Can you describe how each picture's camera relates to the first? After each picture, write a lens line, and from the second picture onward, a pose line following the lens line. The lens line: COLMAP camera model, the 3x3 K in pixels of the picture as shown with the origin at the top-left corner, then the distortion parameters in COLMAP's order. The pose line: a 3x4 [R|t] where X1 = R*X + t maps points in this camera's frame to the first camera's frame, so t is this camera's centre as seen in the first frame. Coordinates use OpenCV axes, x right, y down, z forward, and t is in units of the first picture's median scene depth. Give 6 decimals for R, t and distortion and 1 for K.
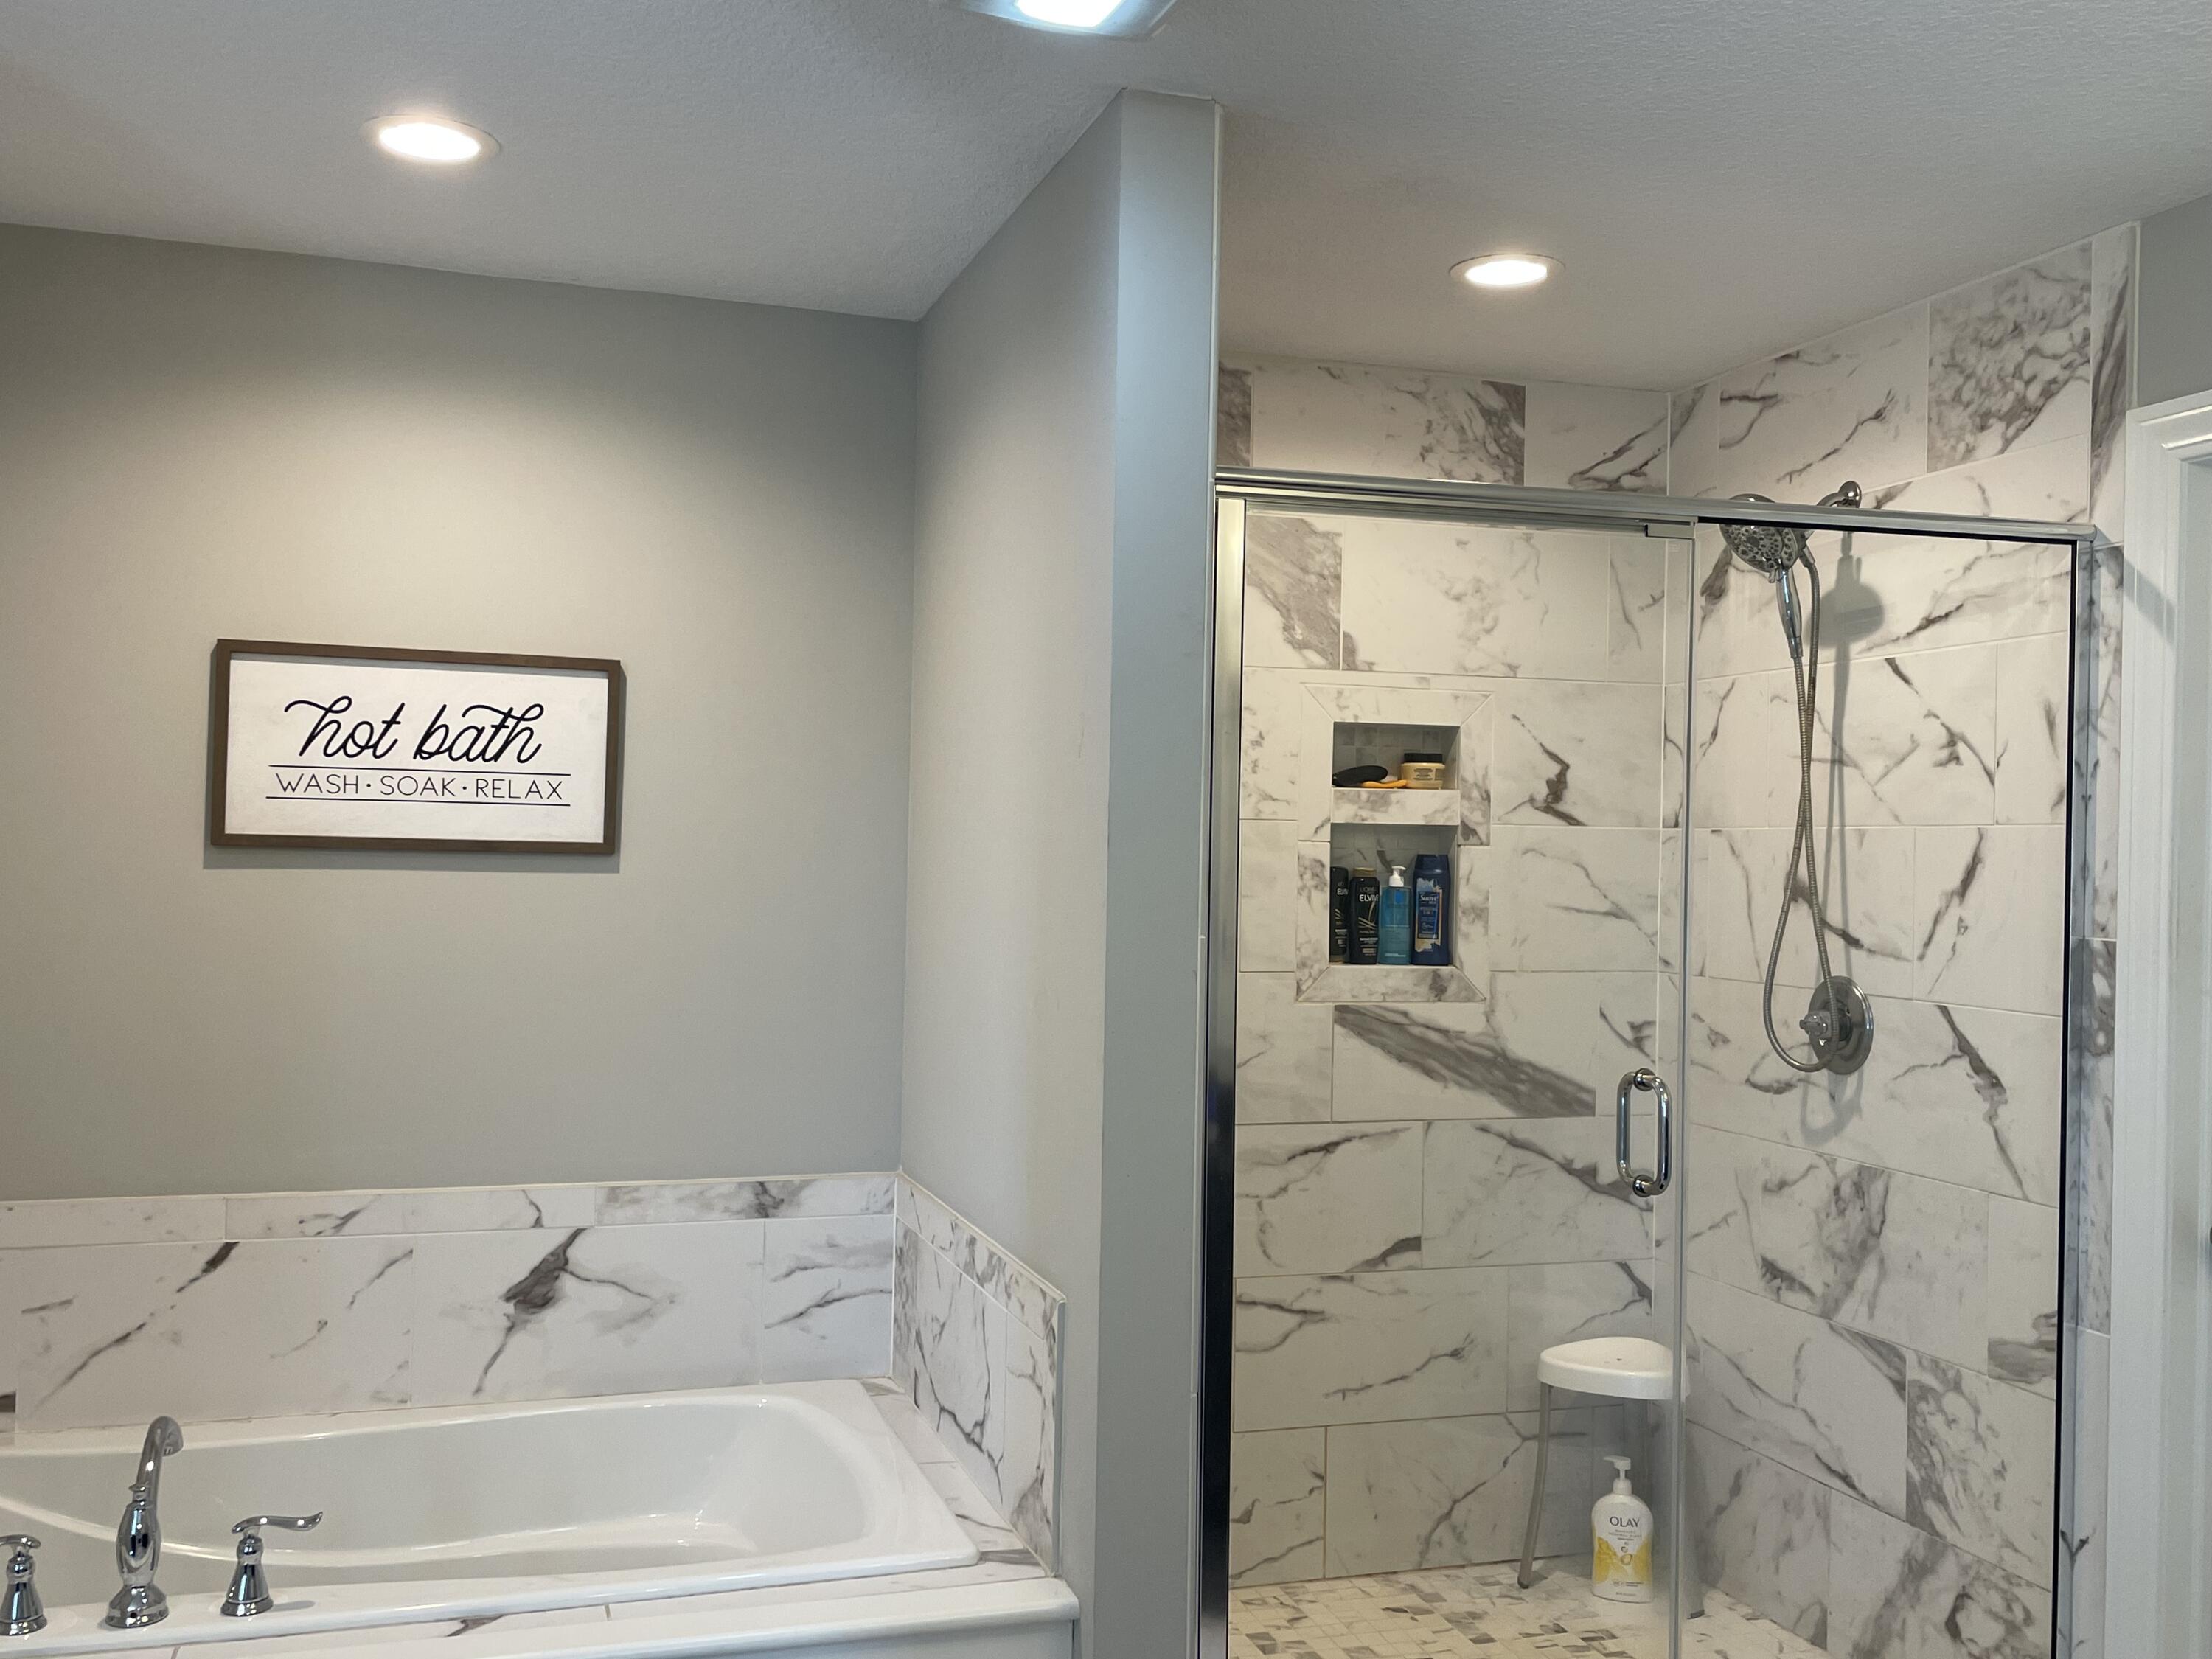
lens RADIAL K [[1987.1, 0, 1094.4], [0, 1987.1, 829.8], [0, 0, 1]] dist [0.094554, -0.118259]
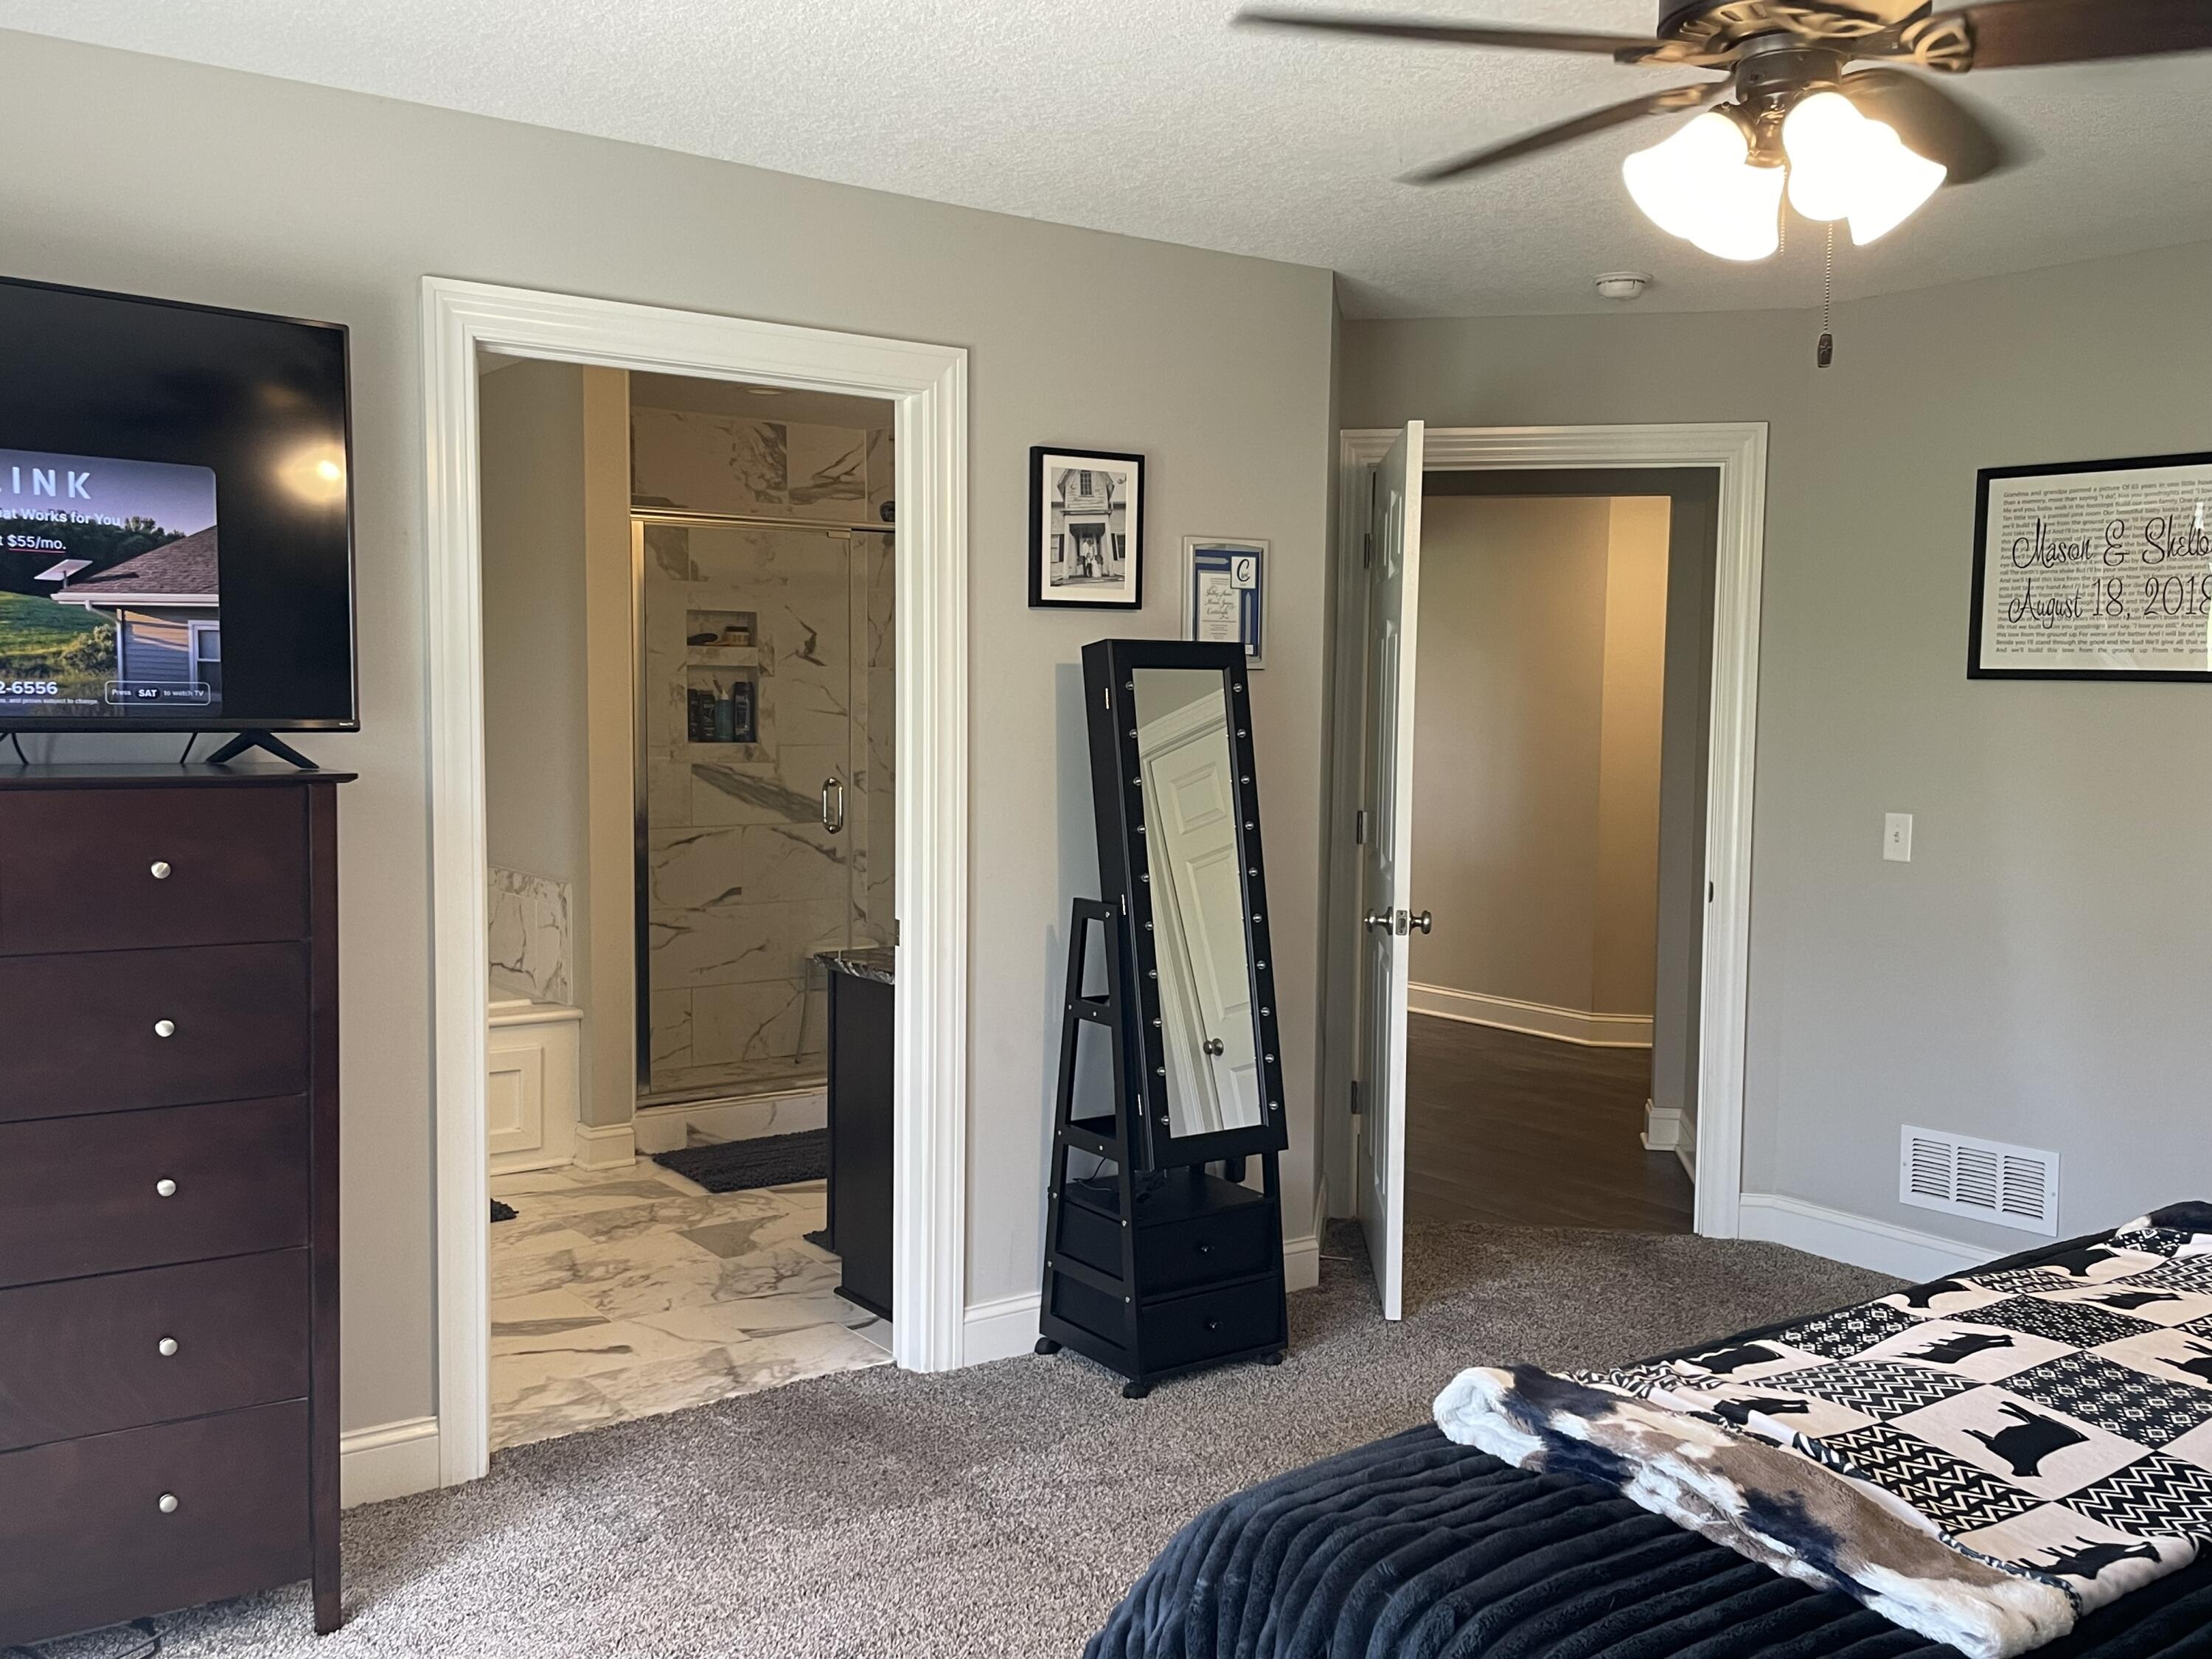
lens RADIAL K [[1987.1, 0, 1096.0], [0, 1987.1, 835.4], [0, 0, 1]] dist [0.094554, -0.118259]
pose [[0.949234, -0.035194, 0.312595, -0.102149], [0.009454, 0.996465, 0.083480, 0.002794], [-0.314428, -0.076287, 0.946211, -0.857533]]
